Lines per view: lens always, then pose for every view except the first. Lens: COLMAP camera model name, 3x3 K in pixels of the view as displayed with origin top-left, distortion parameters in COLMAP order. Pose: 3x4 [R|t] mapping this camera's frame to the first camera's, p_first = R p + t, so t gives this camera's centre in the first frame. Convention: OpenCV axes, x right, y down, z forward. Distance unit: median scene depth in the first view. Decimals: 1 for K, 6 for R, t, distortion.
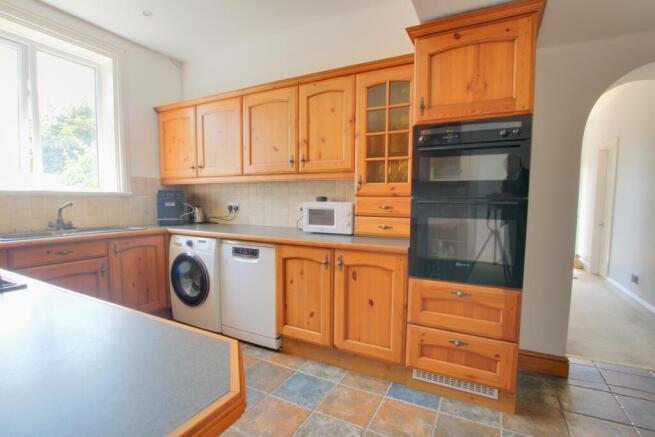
lens RADIAL K [[320.3, 0, 326.7], [0, 320.3, 220.9], [0, 0, 1]] dist [-0.002443, -0.000096]
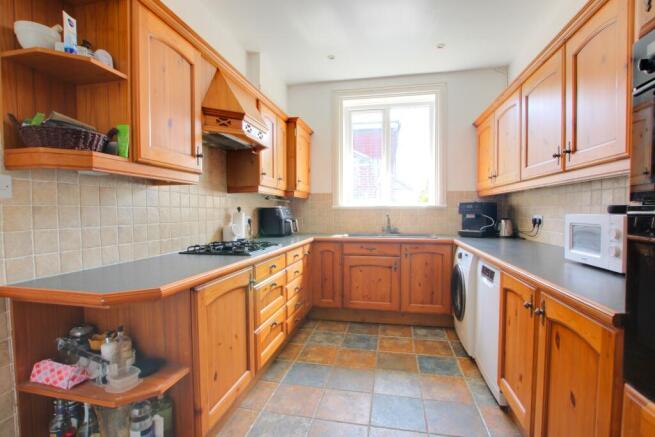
lens RADIAL K [[320.3, 0, 328.3], [0, 320.3, 218.8], [0, 0, 1]] dist [-0.002443, -0.000096]
pose [[0.293421, 0.017981, -0.955814, 0.386200], [-0.059717, 0.998215, 0.000446, -0.019281], [0.954116, 0.056947, 0.293971, 0.310366]]
